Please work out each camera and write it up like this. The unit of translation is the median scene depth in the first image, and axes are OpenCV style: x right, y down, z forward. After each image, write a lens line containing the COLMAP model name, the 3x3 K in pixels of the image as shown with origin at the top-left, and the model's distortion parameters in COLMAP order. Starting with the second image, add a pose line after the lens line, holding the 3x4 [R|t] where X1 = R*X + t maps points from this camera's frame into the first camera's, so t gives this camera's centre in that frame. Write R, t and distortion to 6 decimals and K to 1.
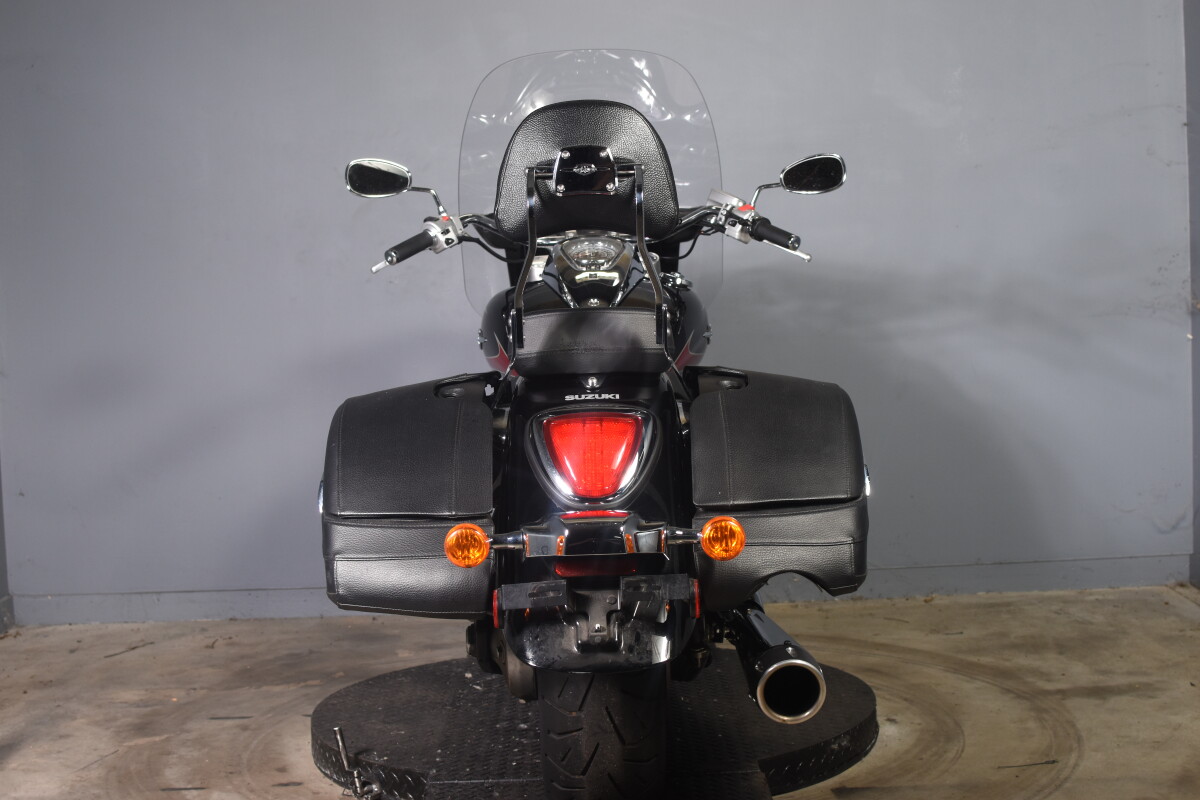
lens RADIAL K [[1861.6, 0, 601.1], [0, 1861.6, 398.6], [0, 0, 1]] dist [-0.139318, 0.000000]
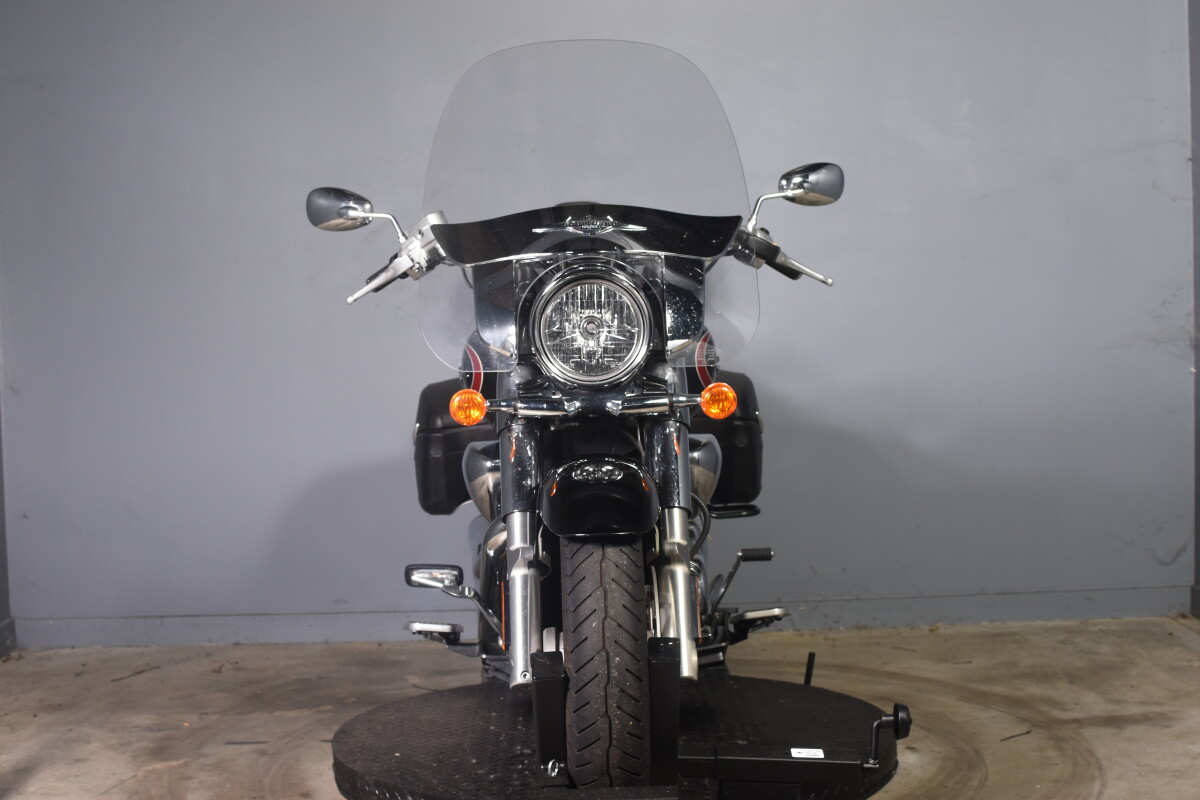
lens RADIAL K [[1861.6, 0, 600.0], [0, 1861.6, 401.0], [0, 0, 1]] dist [-0.139318, 0.000000]
pose [[0.999741, 0.009494, 0.020662, -0.030103], [-0.009202, 0.999857, -0.014164, 0.000807], [-0.020794, 0.013970, 0.999686, -0.002050]]
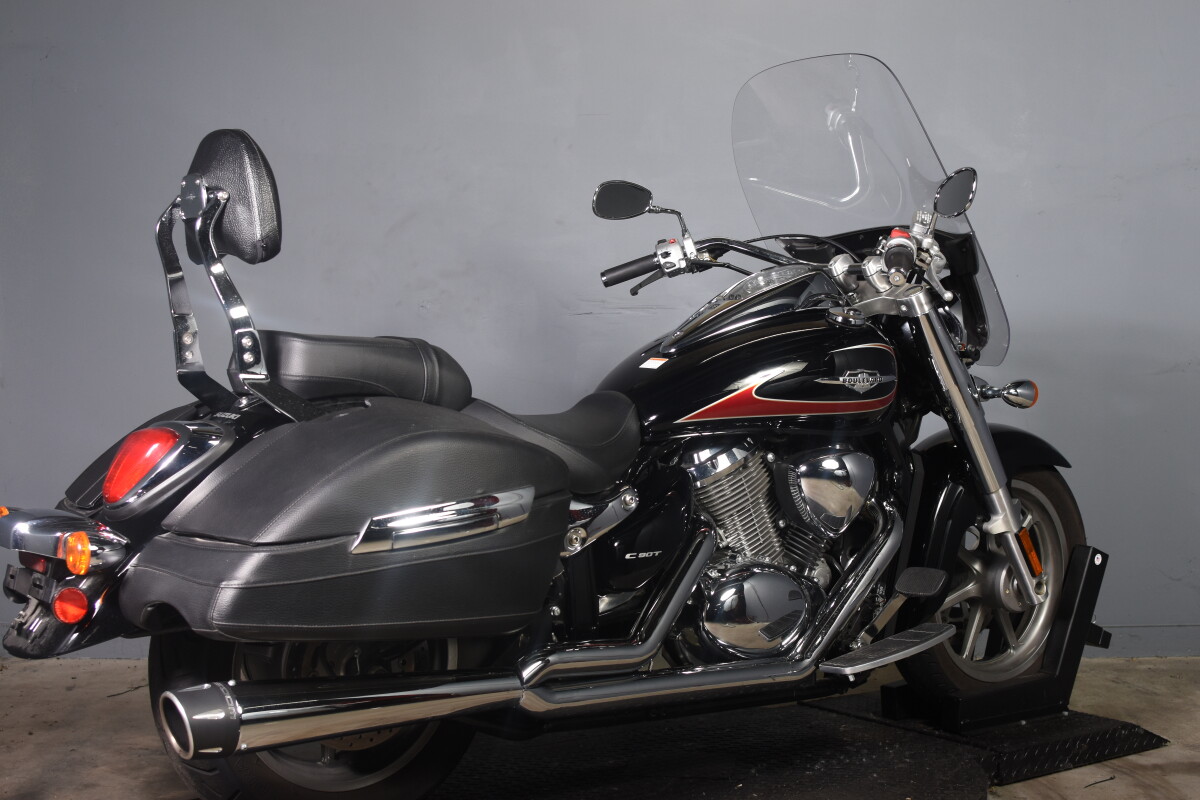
lens RADIAL K [[1861.6, 0, 602.2], [0, 1861.6, 392.9], [0, 0, 1]] dist [-0.139318, 0.000000]
pose [[0.997081, 0.042991, 0.063100, -0.094200], [-0.041281, 0.998751, -0.028158, 0.004339], [-0.064232, 0.025471, 0.997610, 0.065327]]
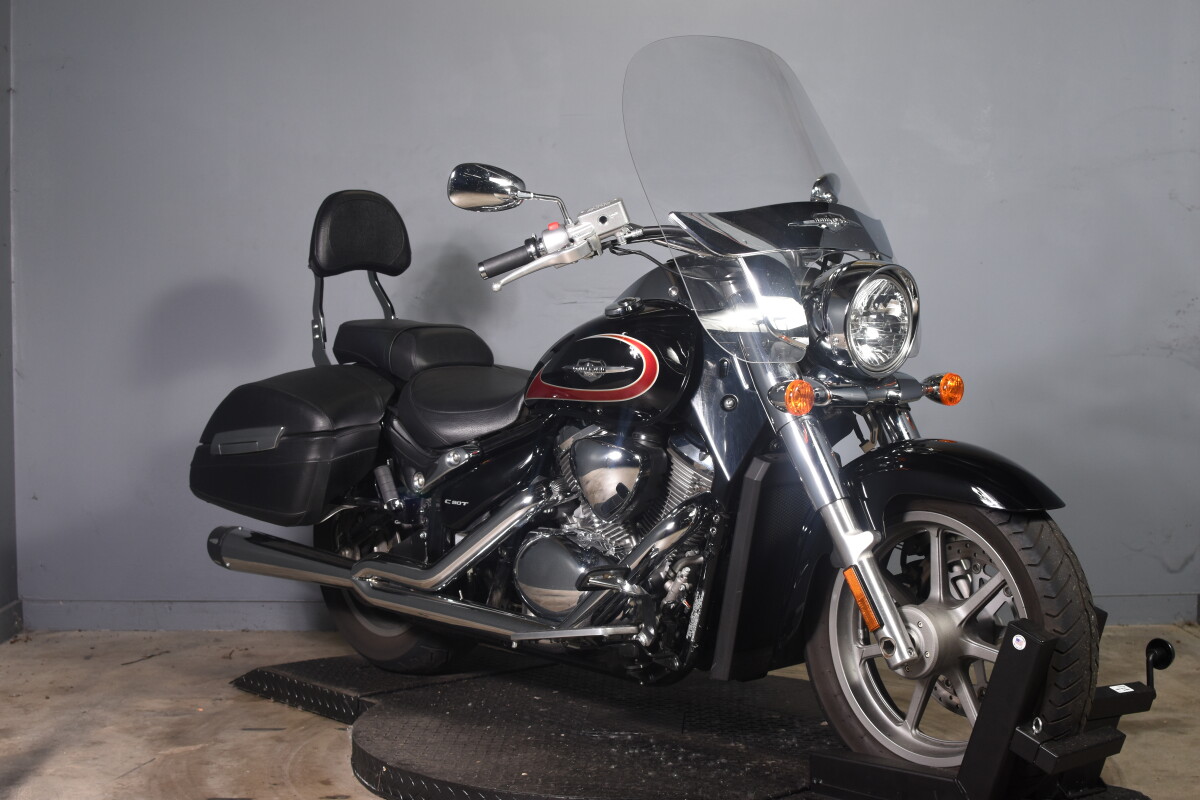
lens RADIAL K [[1861.6, 0, 598.1], [0, 1861.6, 400.8], [0, 0, 1]] dist [-0.139318, 0.000000]
pose [[0.998948, 0.033785, 0.031000, -0.052854], [-0.033395, 0.999358, -0.013004, 0.002762], [-0.031419, 0.011955, 0.999435, -0.002547]]
